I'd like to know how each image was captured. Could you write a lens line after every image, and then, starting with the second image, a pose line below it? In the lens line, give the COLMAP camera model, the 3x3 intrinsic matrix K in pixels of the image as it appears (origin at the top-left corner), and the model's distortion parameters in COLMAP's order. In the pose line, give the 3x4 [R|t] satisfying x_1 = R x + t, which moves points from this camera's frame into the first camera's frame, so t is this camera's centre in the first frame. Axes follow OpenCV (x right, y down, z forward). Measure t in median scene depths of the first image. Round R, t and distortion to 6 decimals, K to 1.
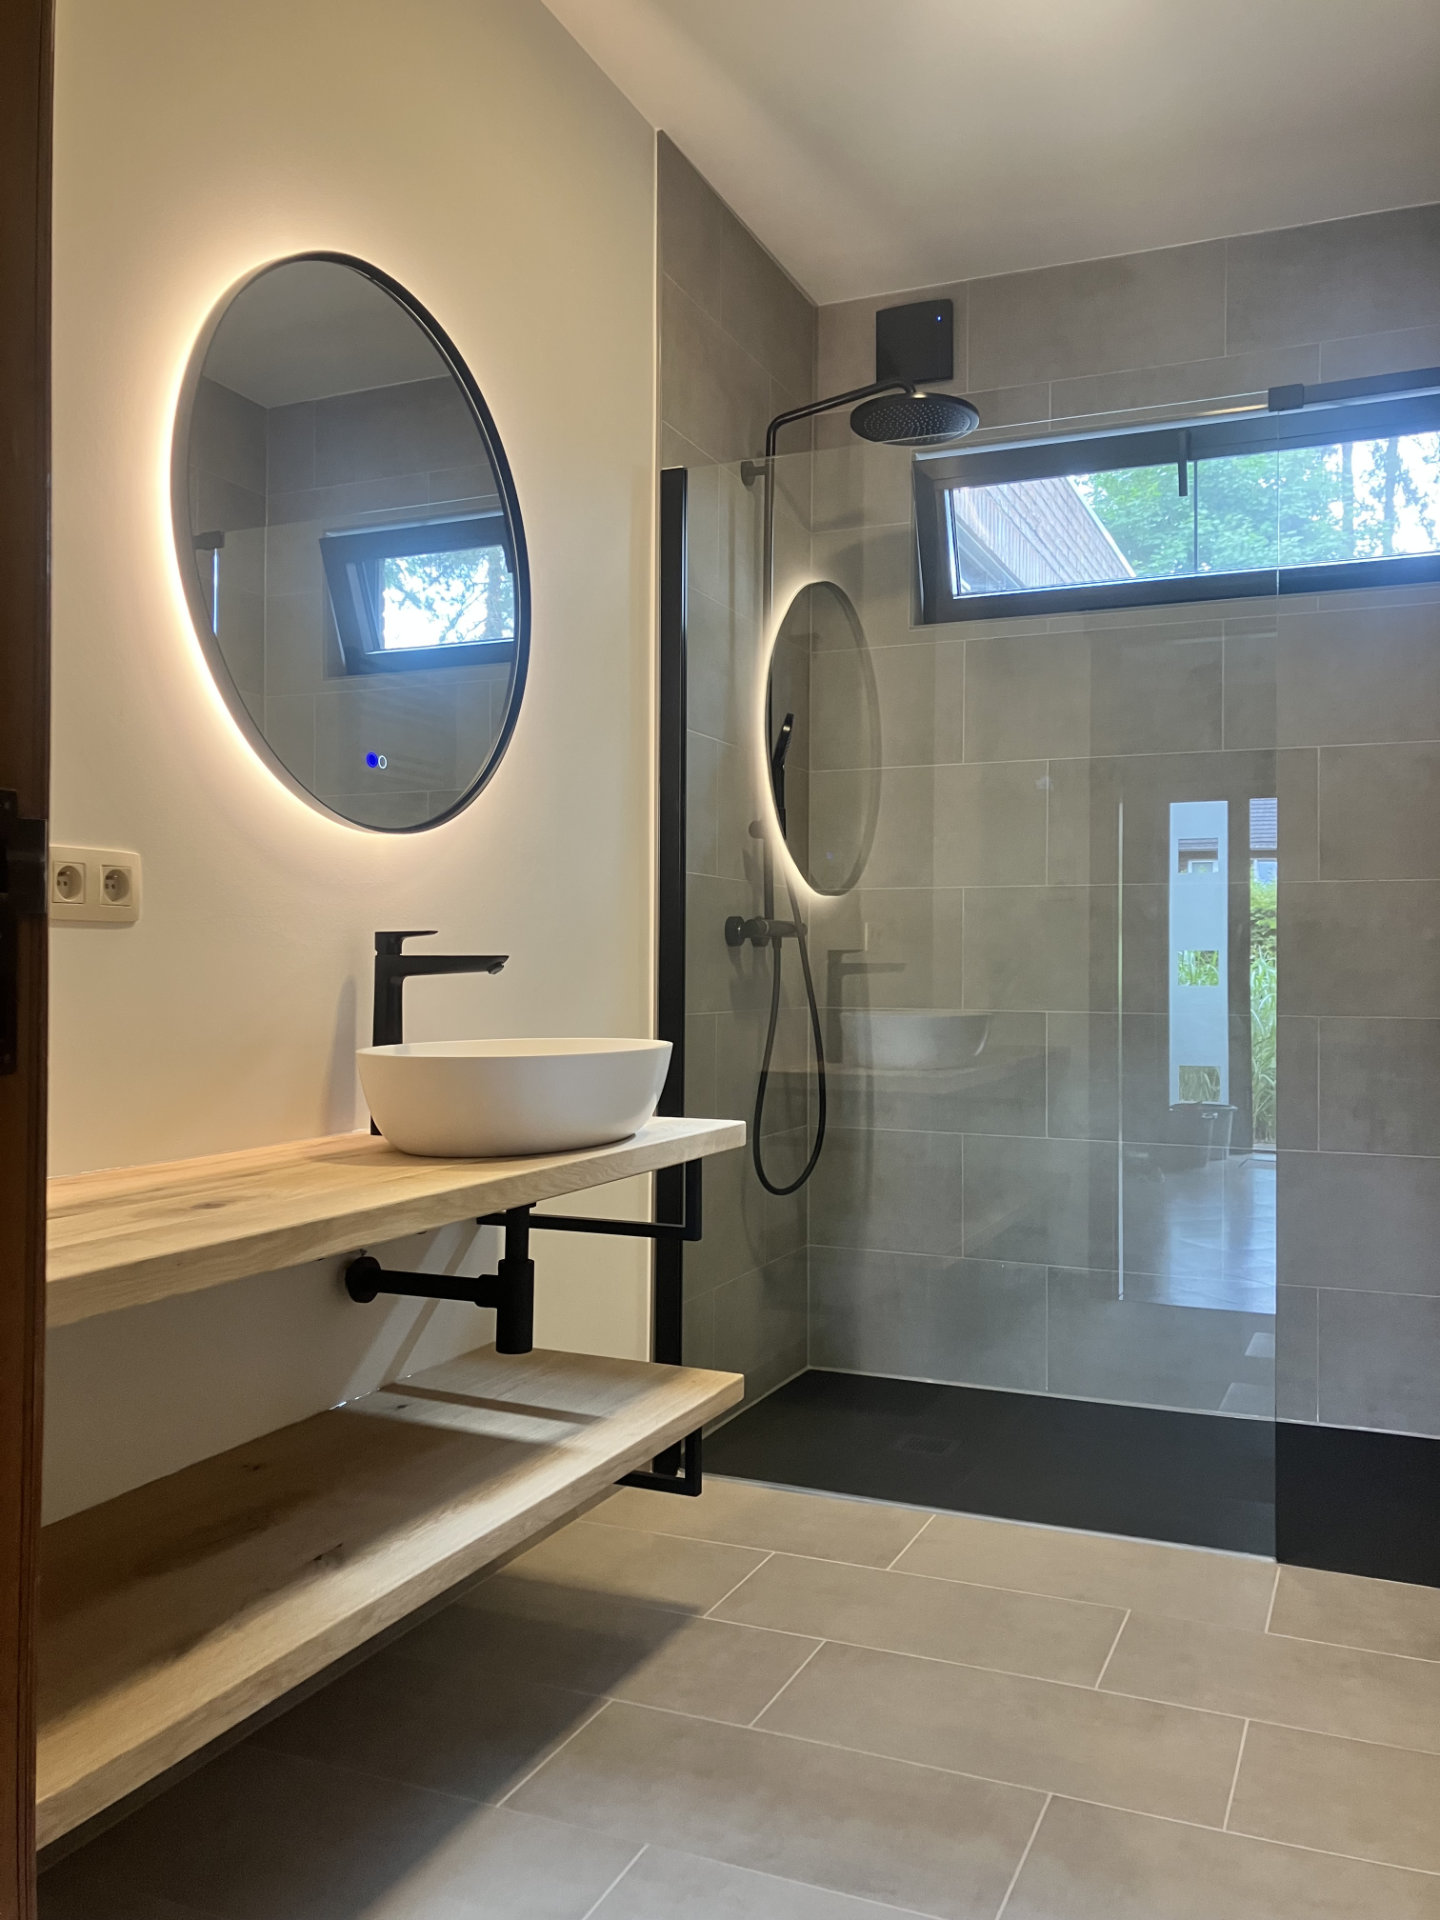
lens RADIAL K [[1575.9, 0, 724.6], [0, 1575.9, 965.7], [0, 0, 1]] dist [0.054583, -0.072319]
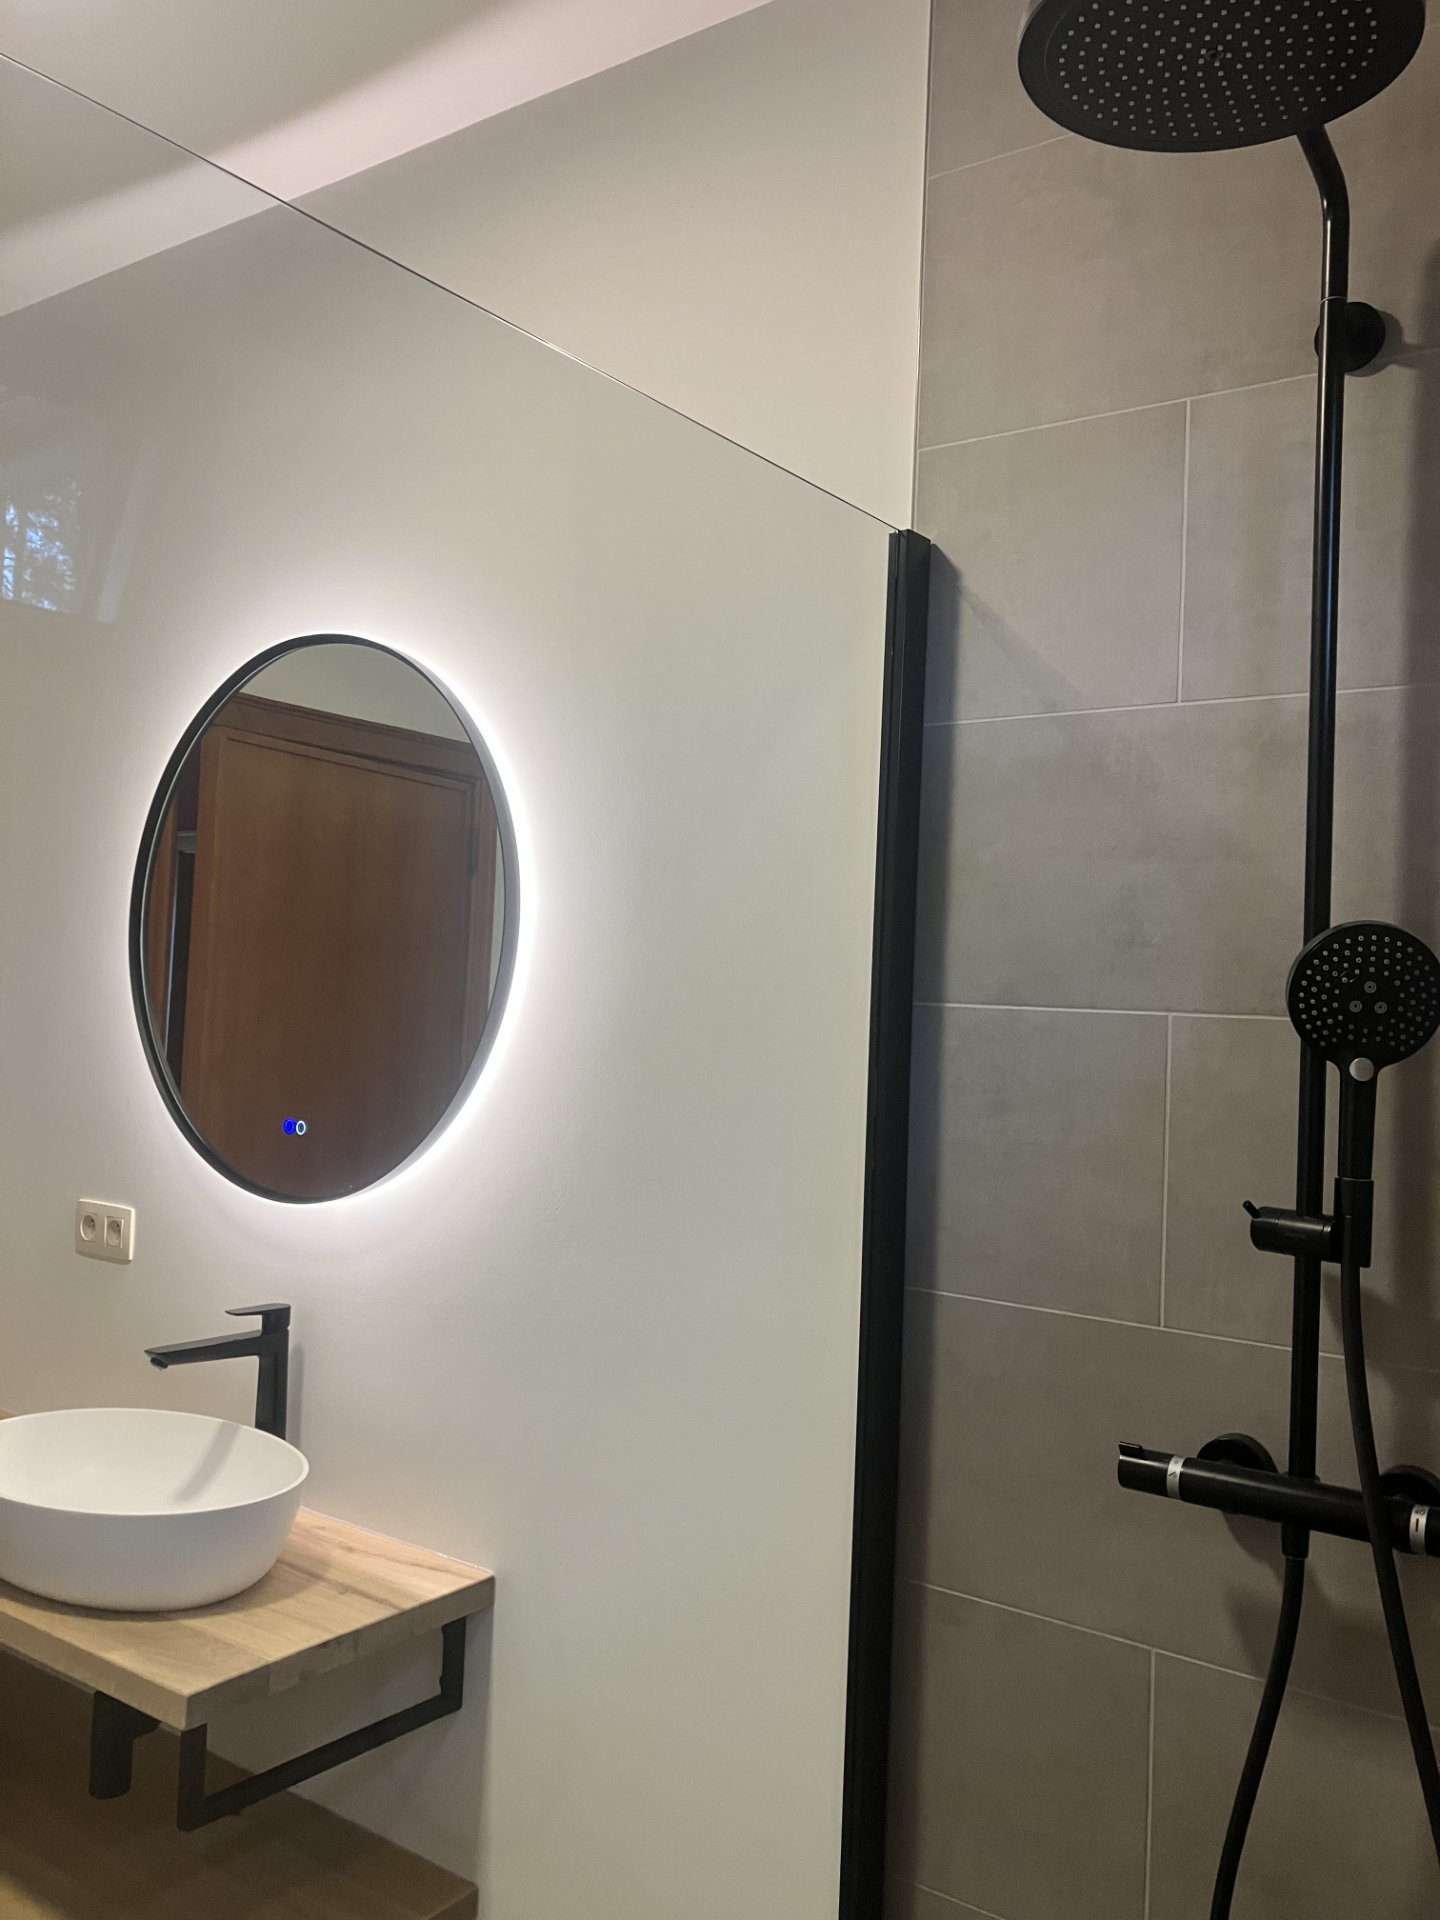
lens RADIAL K [[1575.9, 0, 751.6], [0, 1575.9, 972.2], [0, 0, 1]] dist [0.054583, -0.072319]
pose [[-0.209098, -0.038991, -0.977117, 0.455976], [-0.042742, 0.998614, -0.030702, -0.138327], [0.976960, 0.035344, -0.210475, 0.986967]]
